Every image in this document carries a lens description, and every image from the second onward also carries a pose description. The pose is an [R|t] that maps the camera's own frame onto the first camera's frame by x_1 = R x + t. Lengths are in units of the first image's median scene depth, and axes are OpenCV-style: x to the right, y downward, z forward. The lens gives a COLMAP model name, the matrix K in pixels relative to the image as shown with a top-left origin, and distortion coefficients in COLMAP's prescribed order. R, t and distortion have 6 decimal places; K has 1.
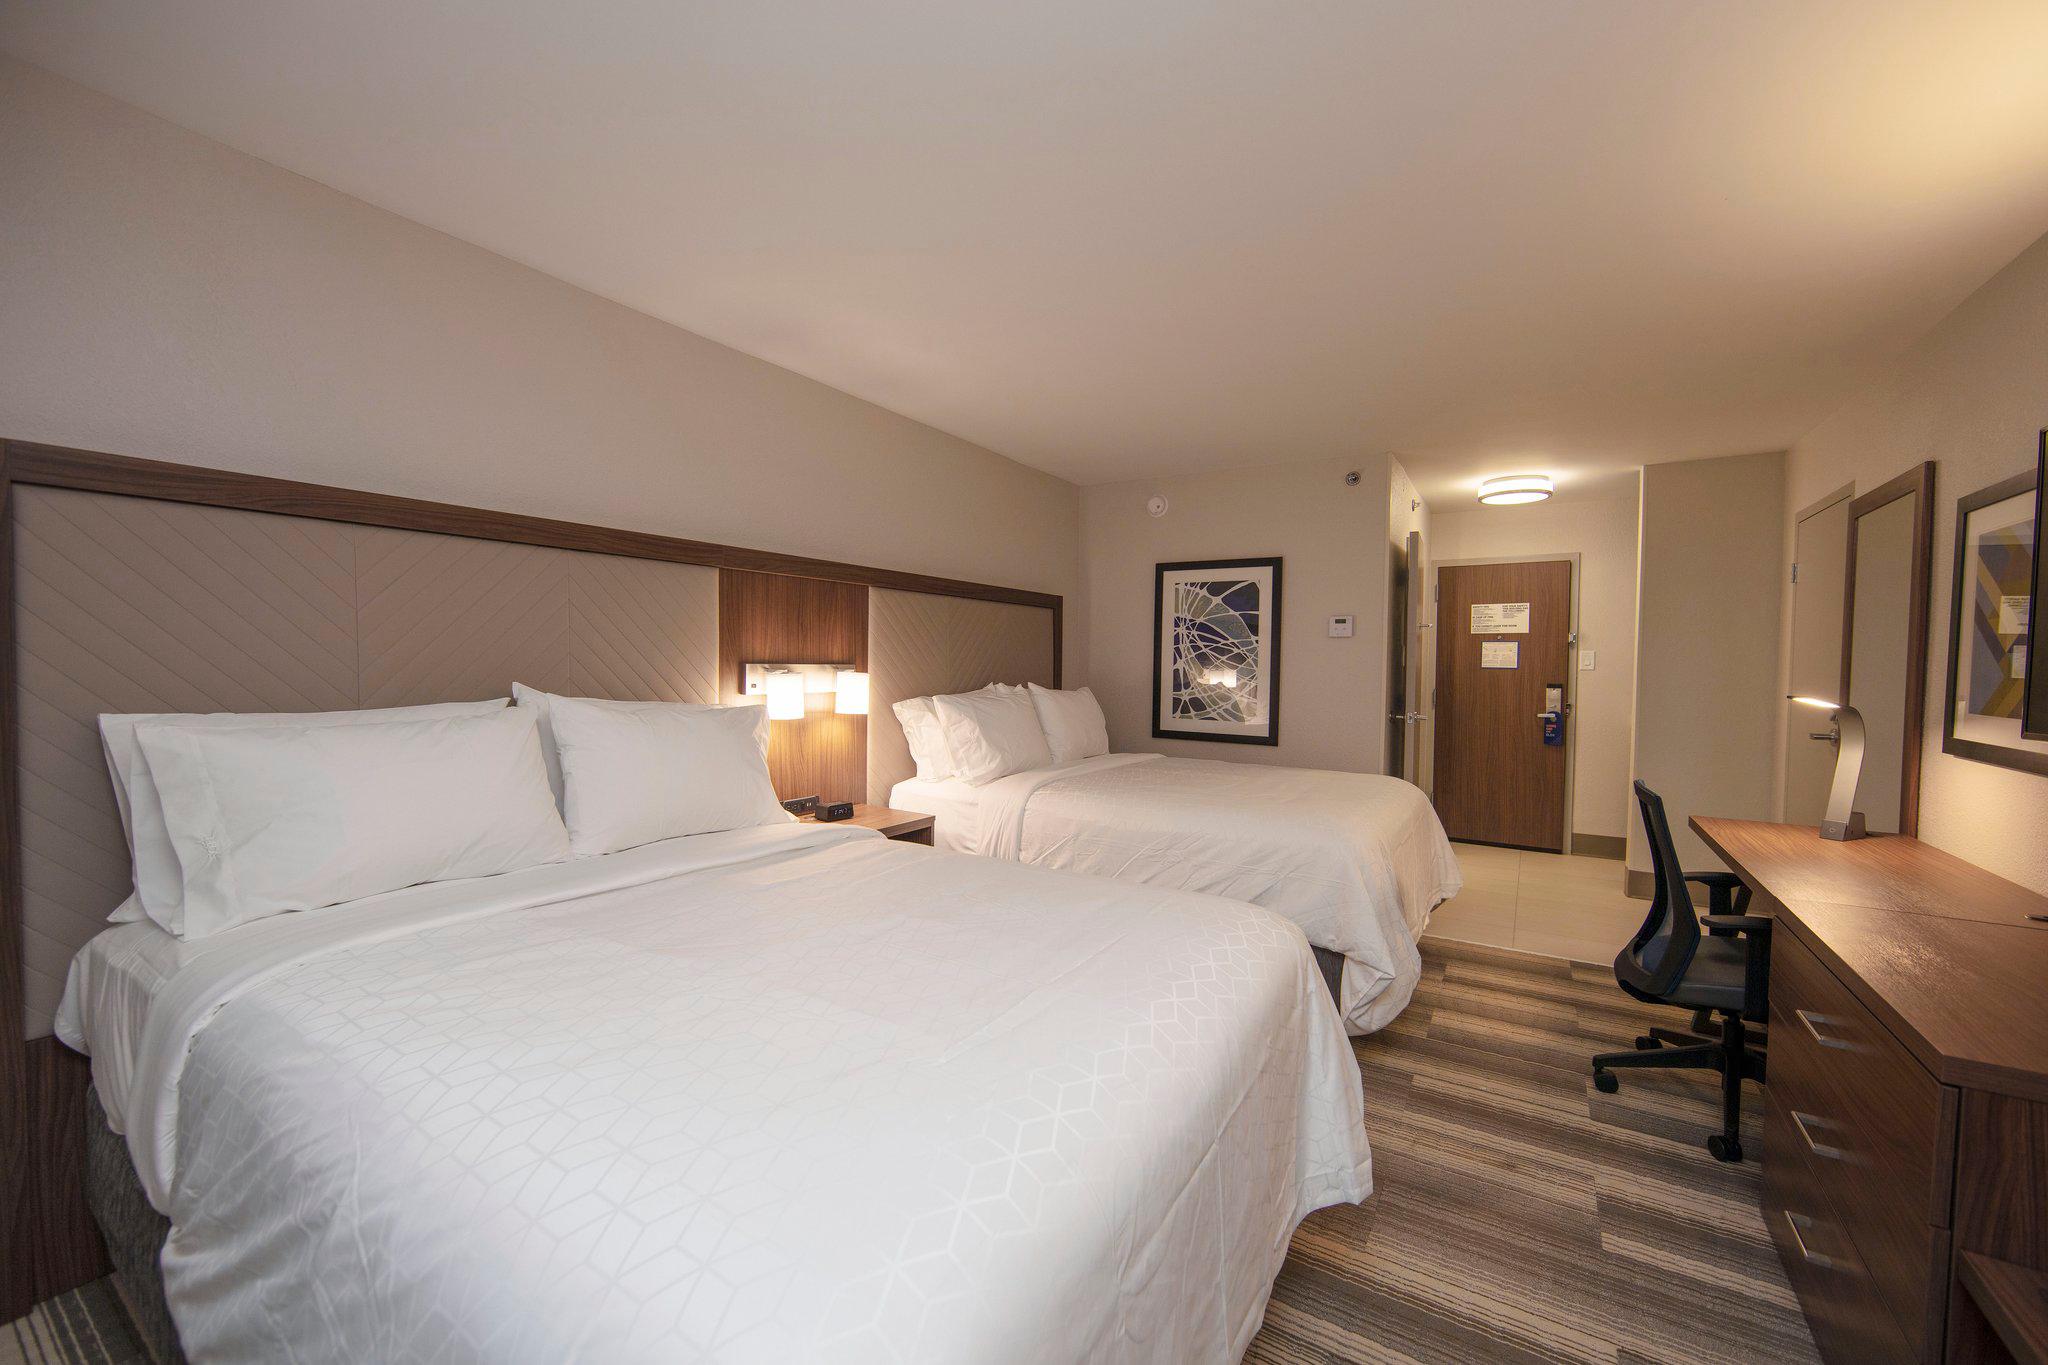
lens RADIAL K [[809.8, 0, 1029.4], [0, 809.8, 695.7], [0, 0, 1]] dist [0.000382, 0.000039]
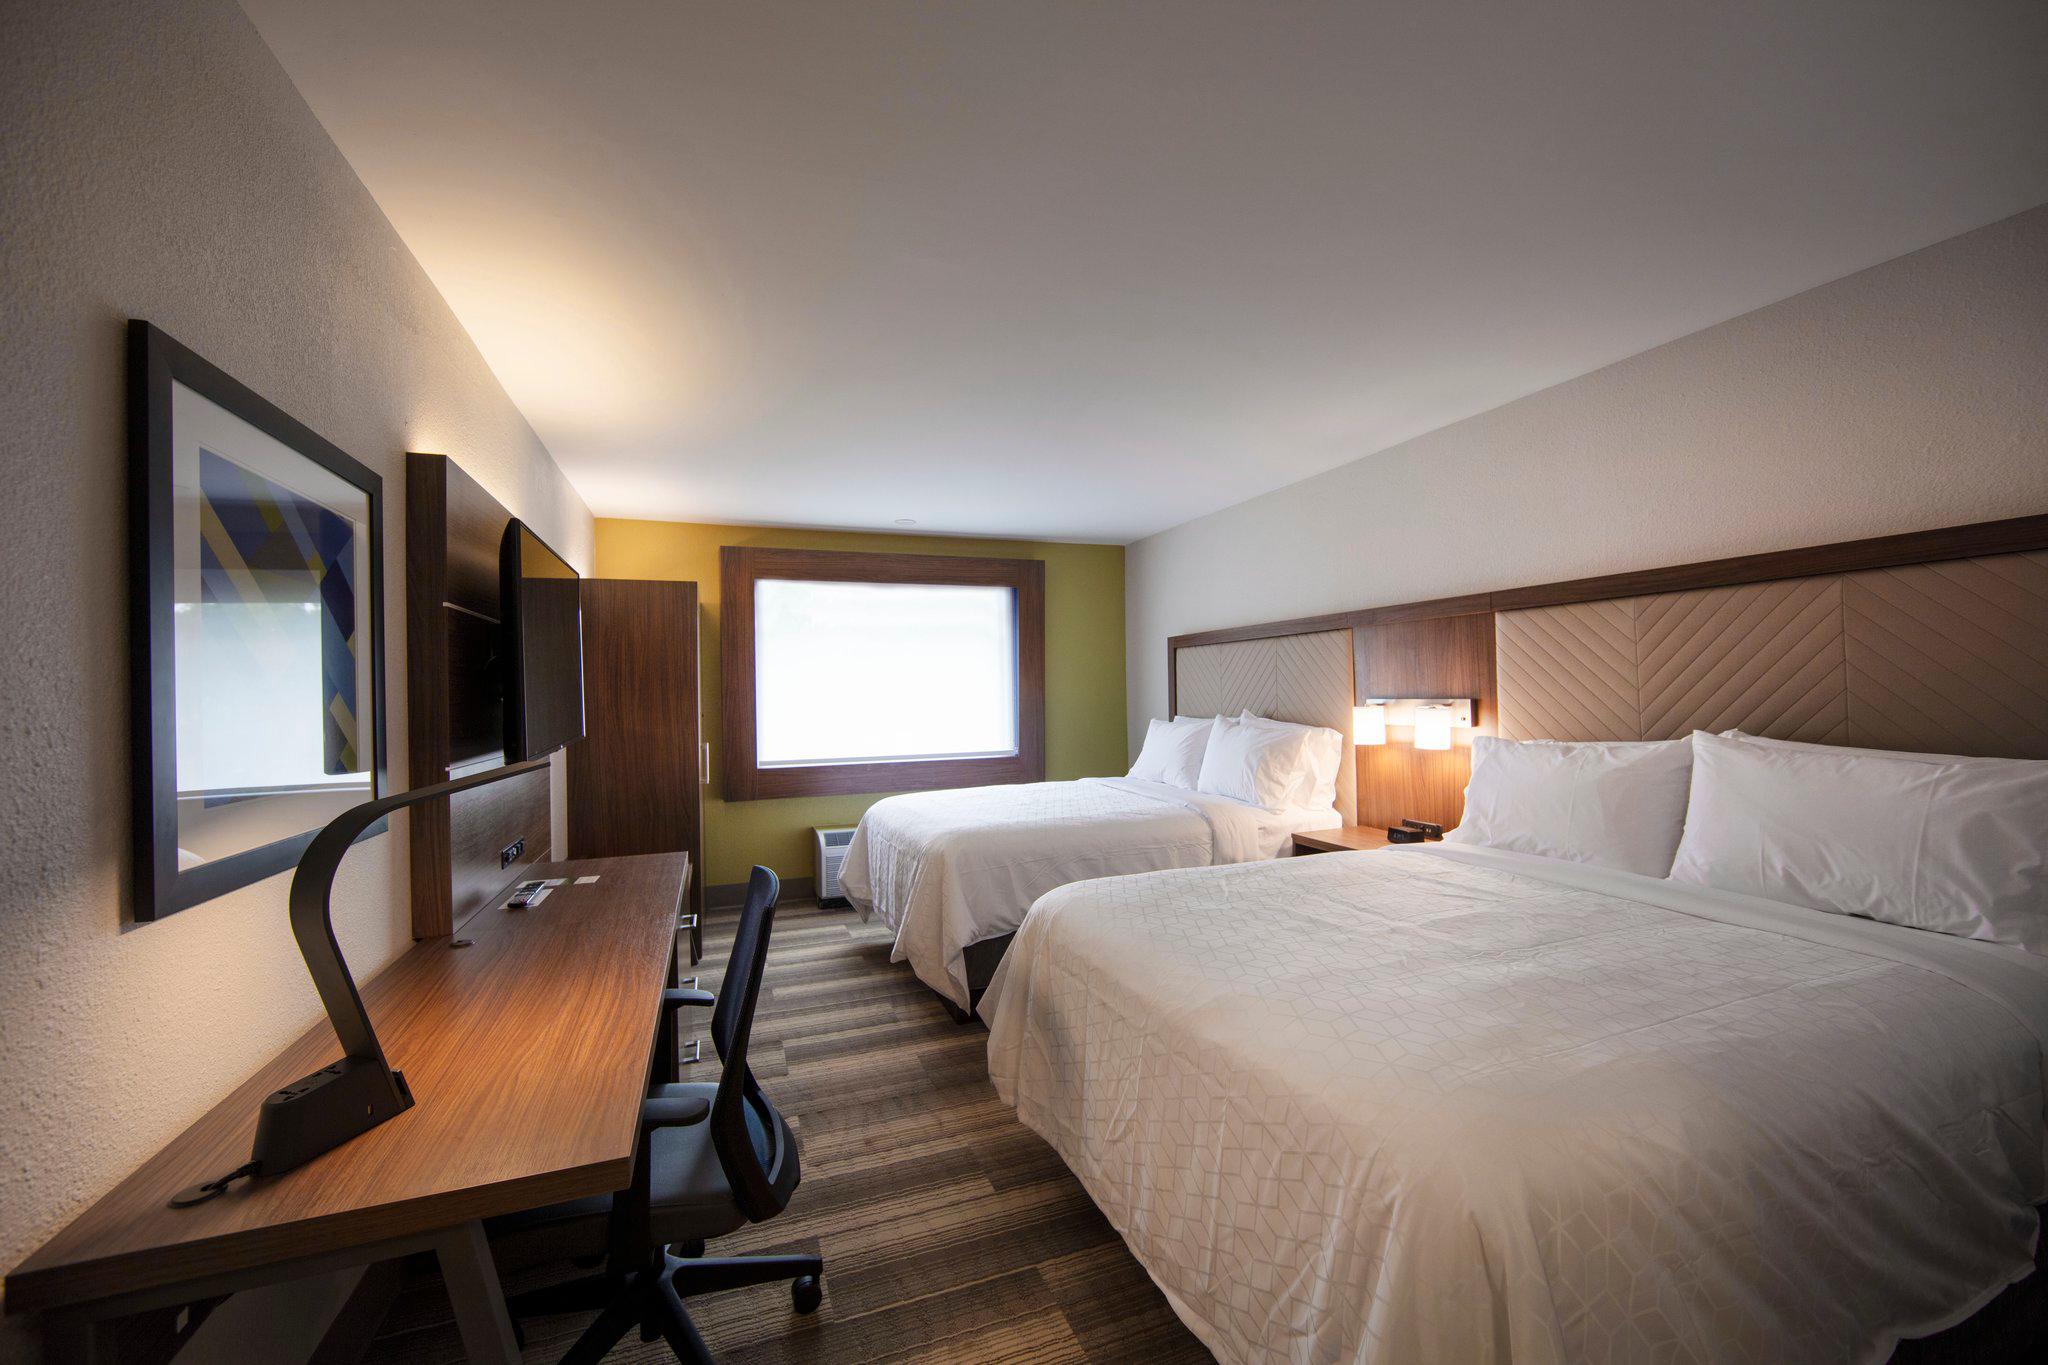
lens RADIAL K [[809.8, 0, 1029.4], [0, 809.8, 695.7], [0, 0, 1]] dist [0.000382, 0.000039]
pose [[-0.584955, 0.000129, -0.811066, 0.350908], [-0.024367, 0.999546, 0.017733, -0.019500], [0.810700, 0.030136, -0.584686, 0.464272]]
